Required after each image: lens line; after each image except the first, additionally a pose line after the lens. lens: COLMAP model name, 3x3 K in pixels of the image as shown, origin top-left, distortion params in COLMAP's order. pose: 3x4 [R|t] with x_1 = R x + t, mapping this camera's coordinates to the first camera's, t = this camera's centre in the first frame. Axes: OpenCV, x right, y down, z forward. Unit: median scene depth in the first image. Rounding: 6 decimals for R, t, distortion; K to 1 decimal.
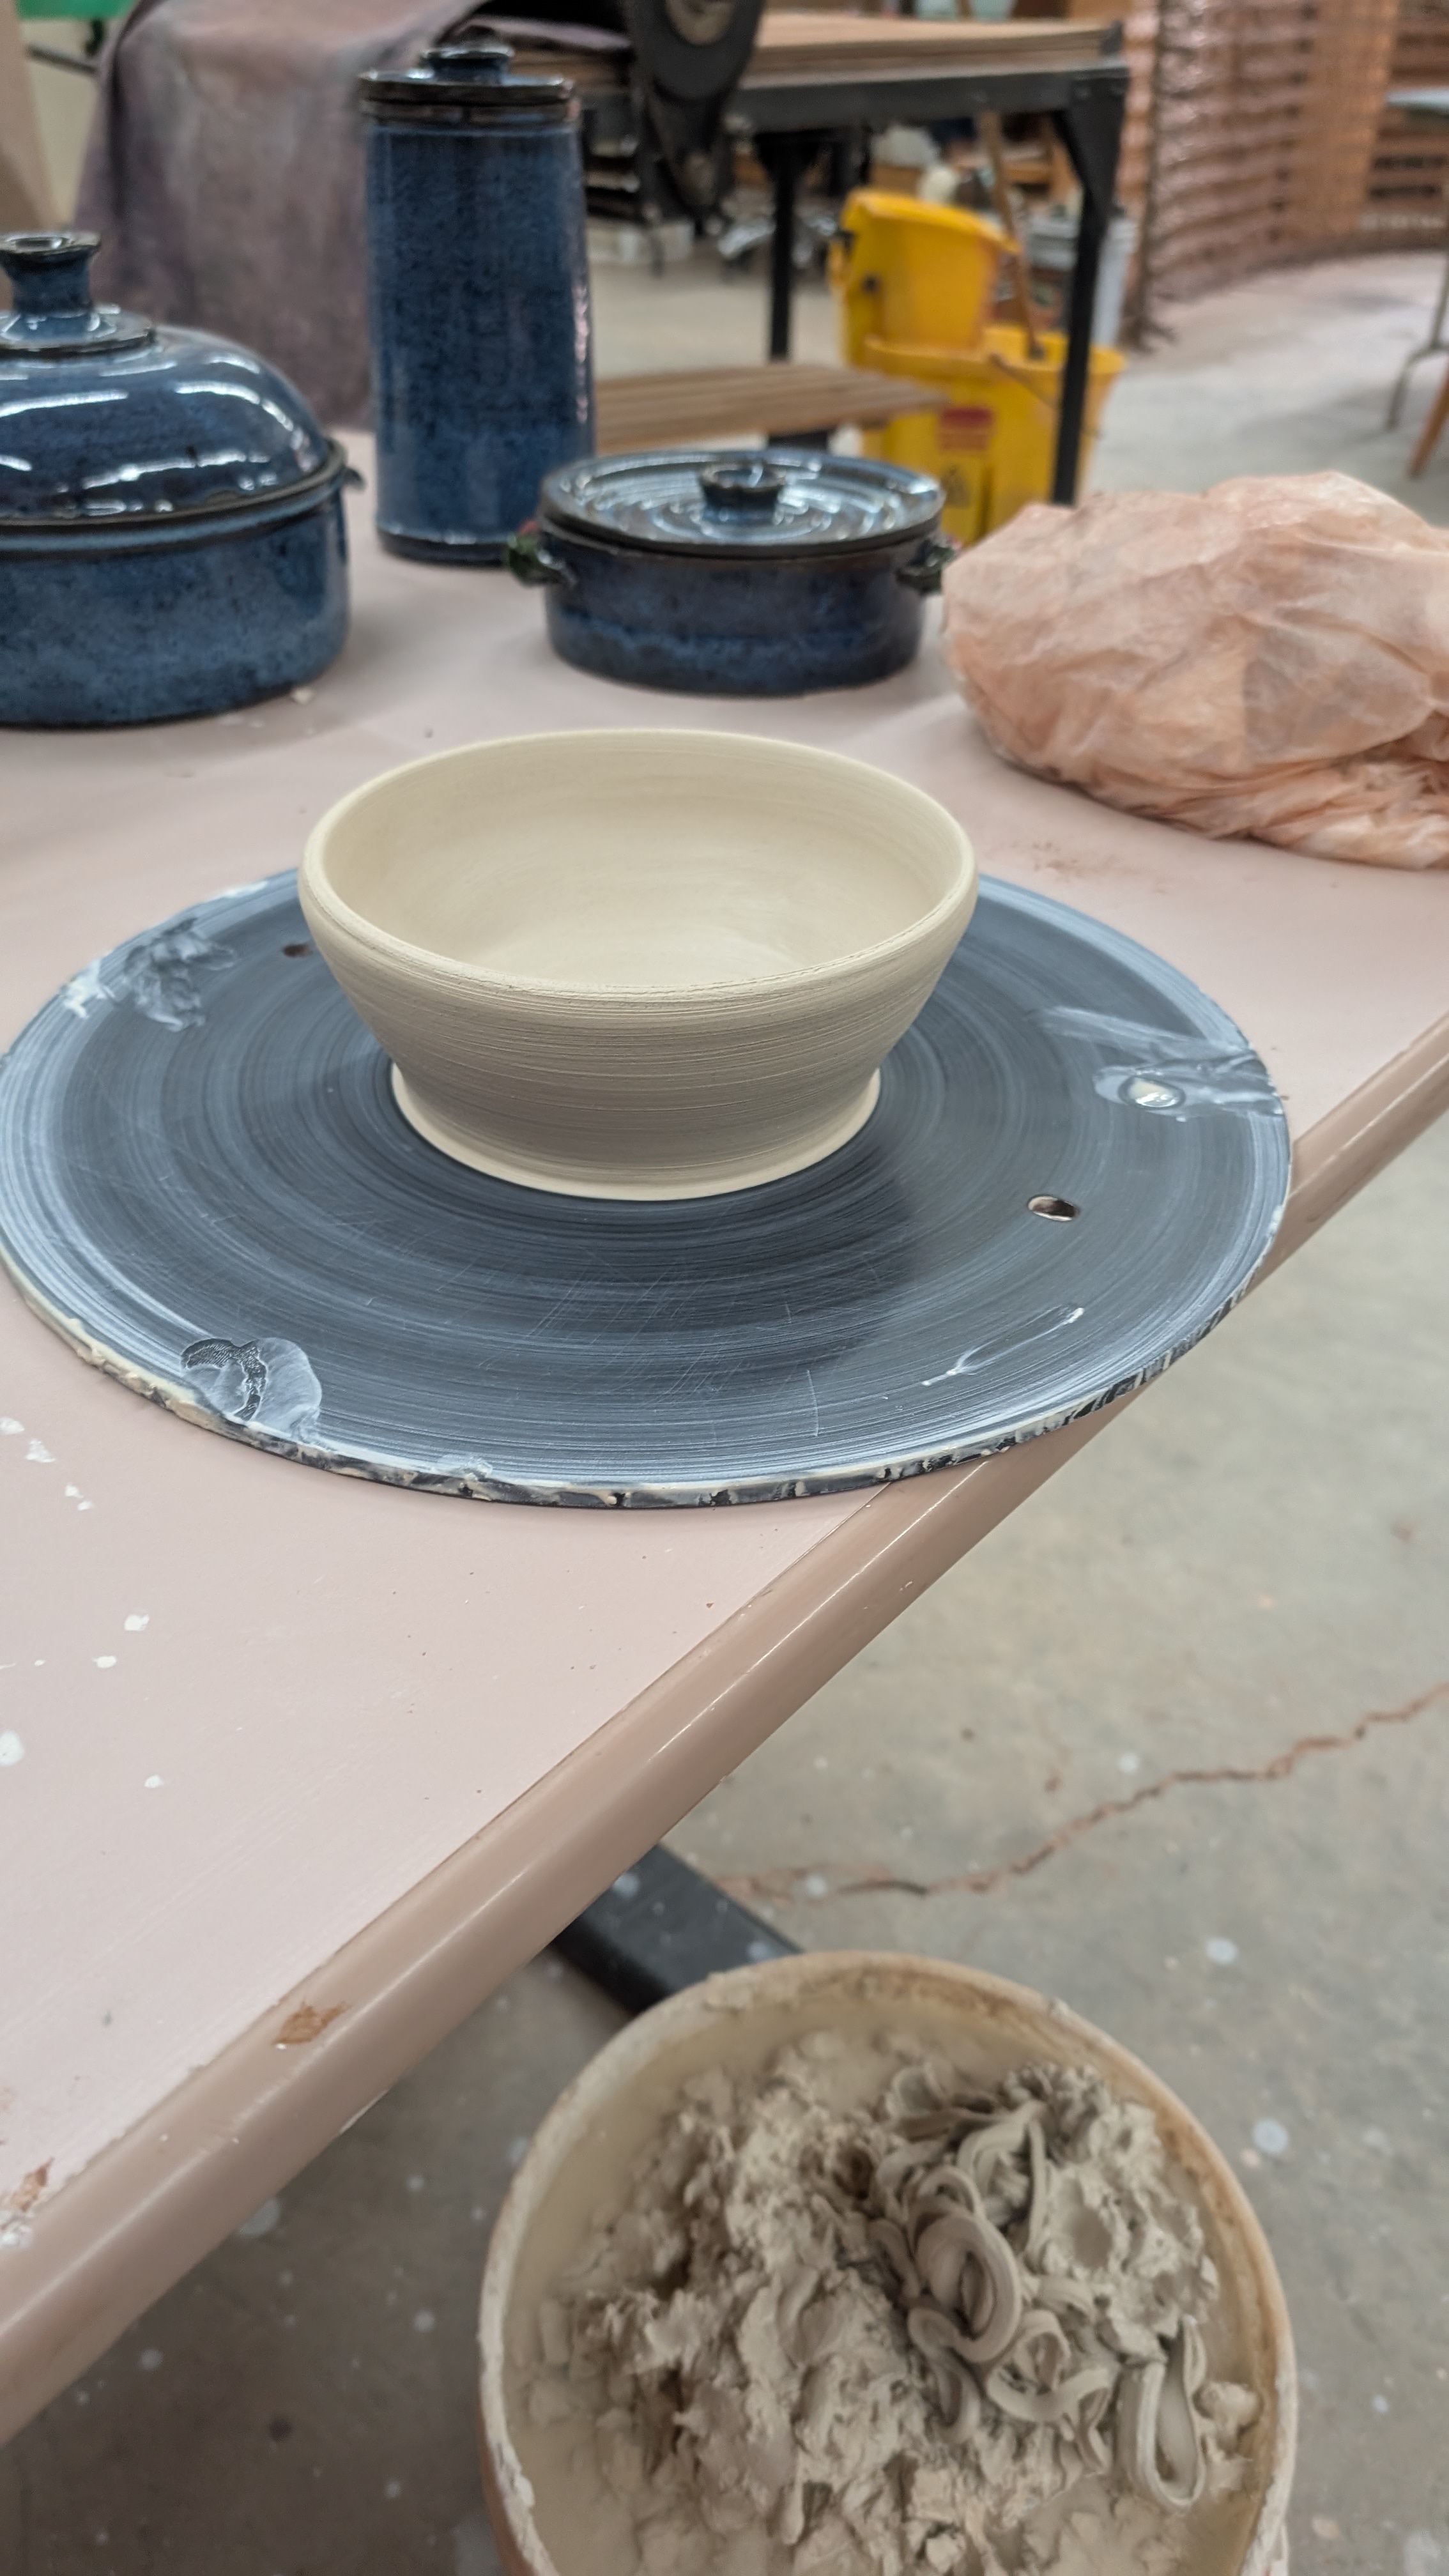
lens RADIAL K [[1845.5, 0, 733.8], [0, 1845.5, 1333.6], [0, 0, 1]] dist [-0.000438, -0.008071]
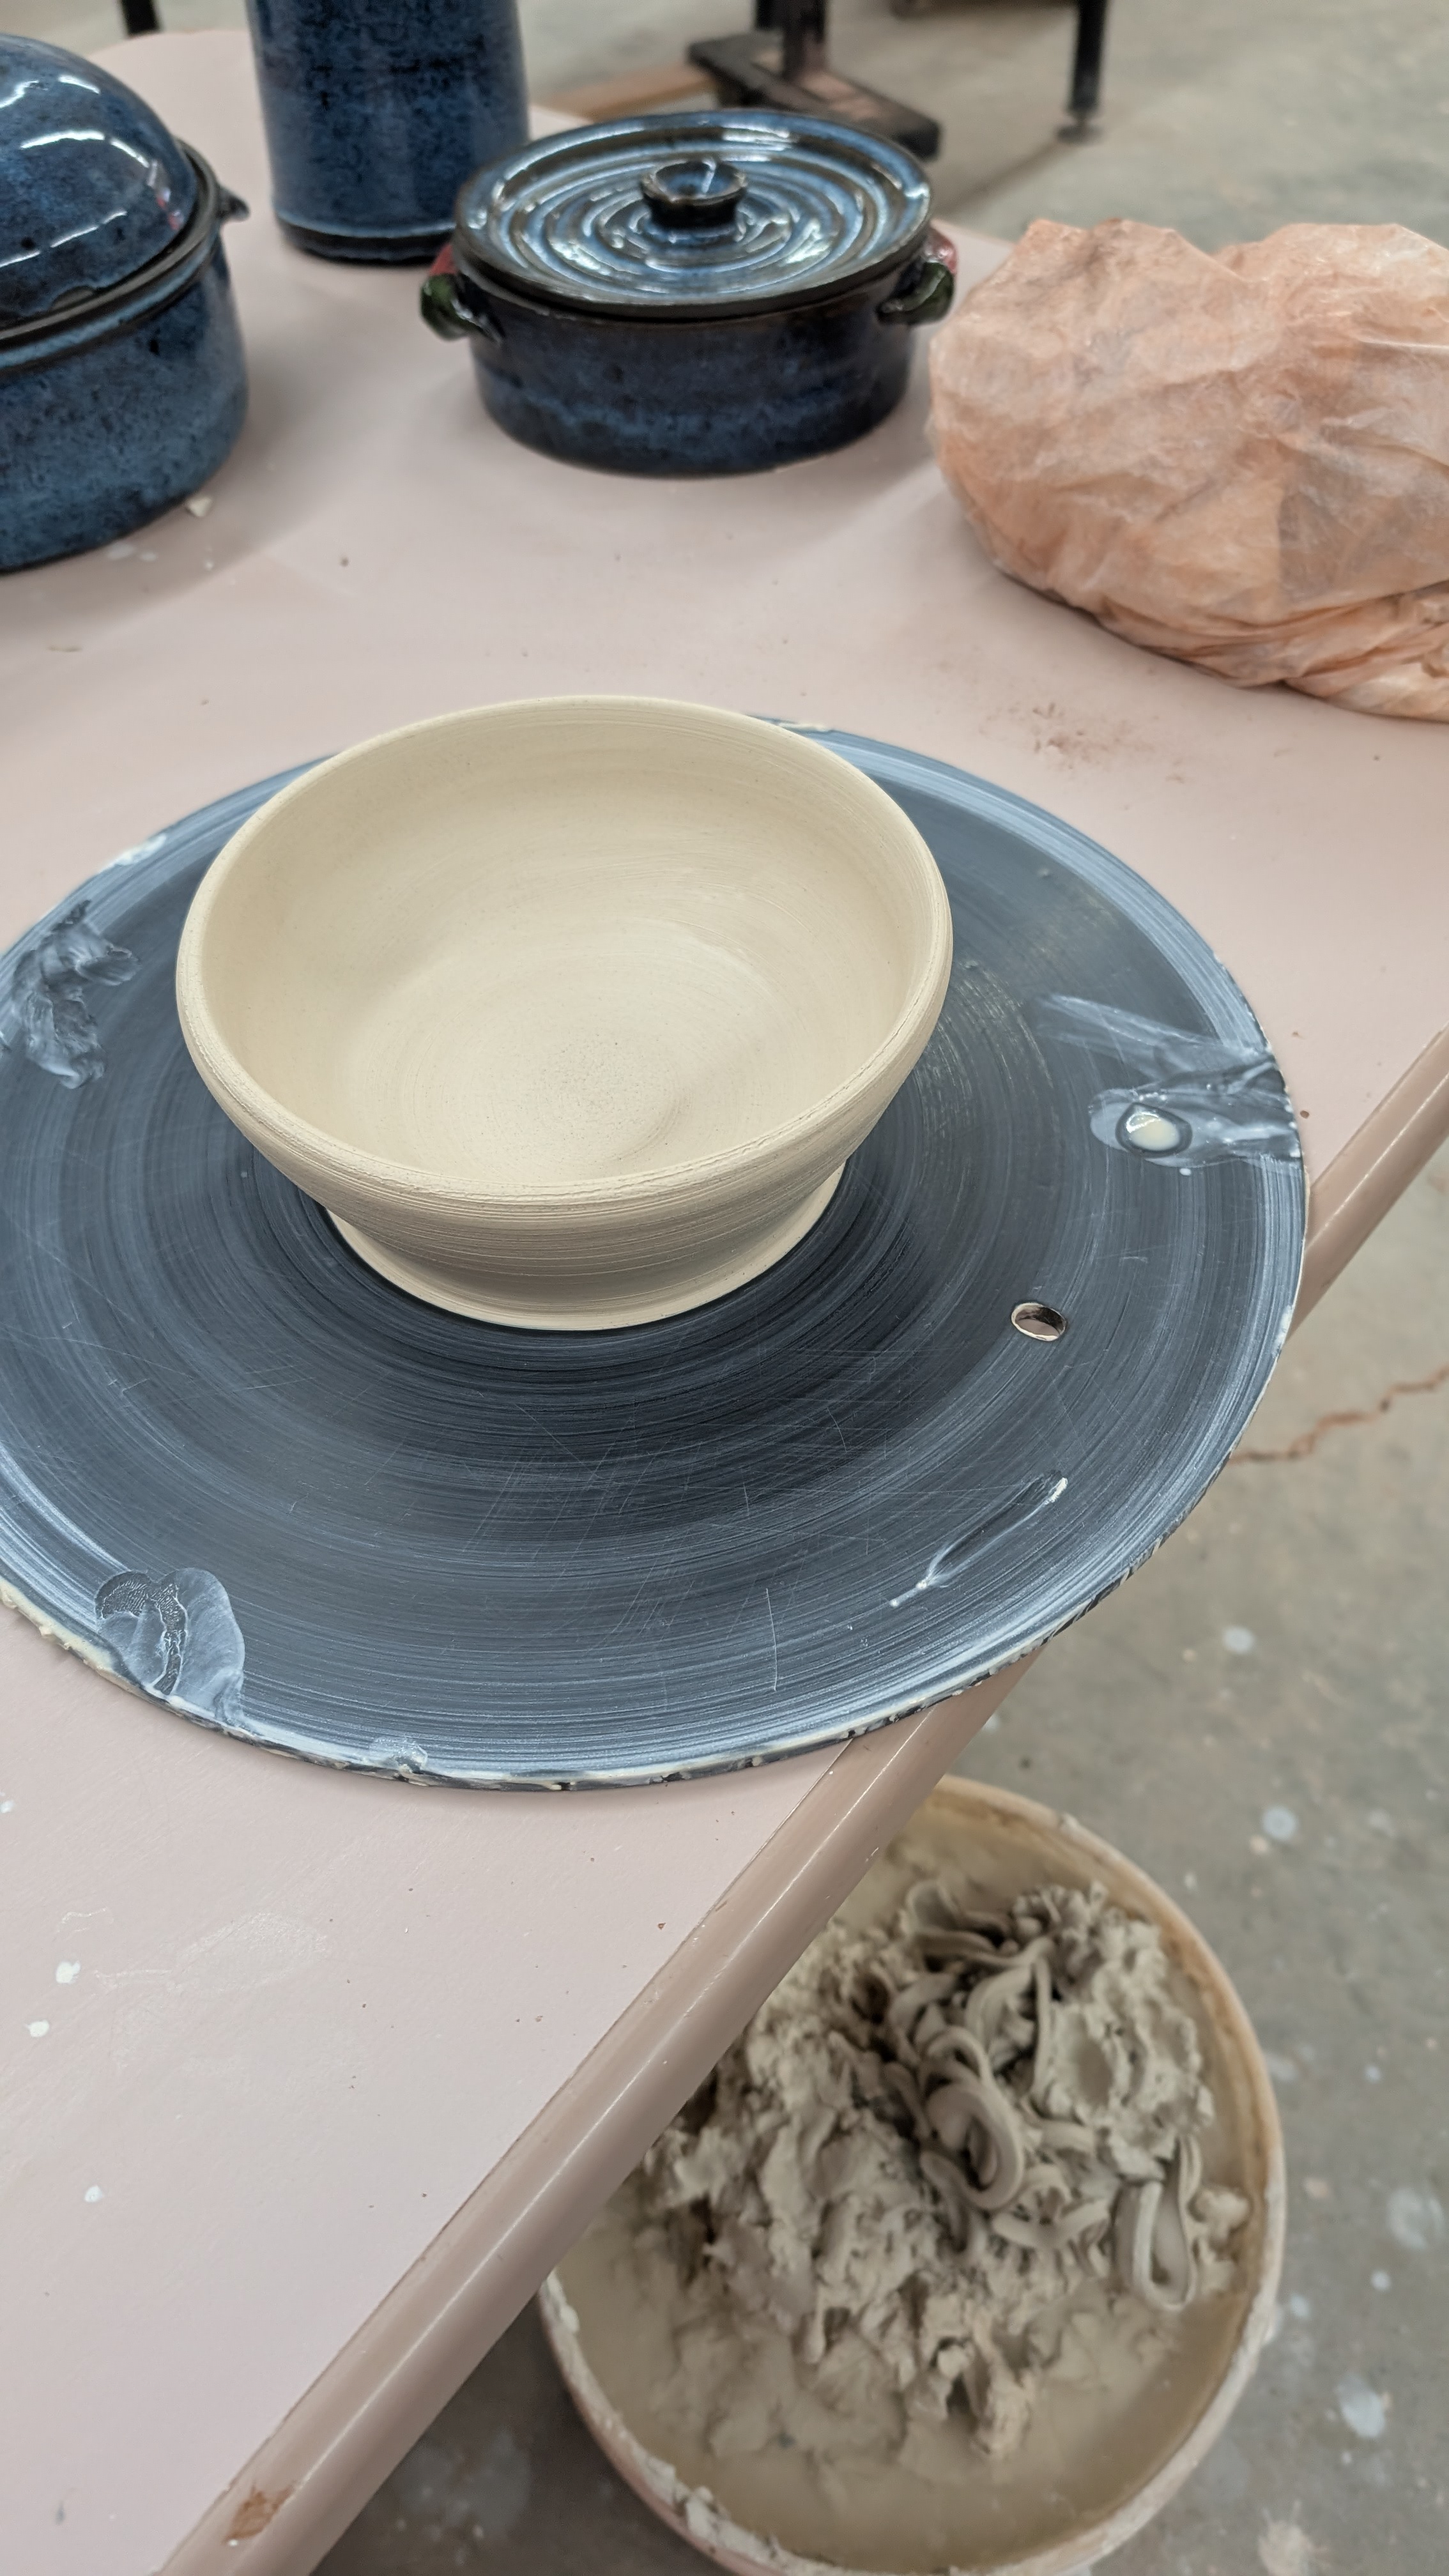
lens RADIAL K [[1845.5, 0, 730.3], [0, 1845.5, 1284.1], [0, 0, 1]] dist [-0.000438, -0.008071]
pose [[0.998986, -0.035911, -0.027167, 0.032989], [0.041299, 0.971133, 0.234935, -0.216335], [0.017946, -0.235819, 0.971631, 0.083201]]
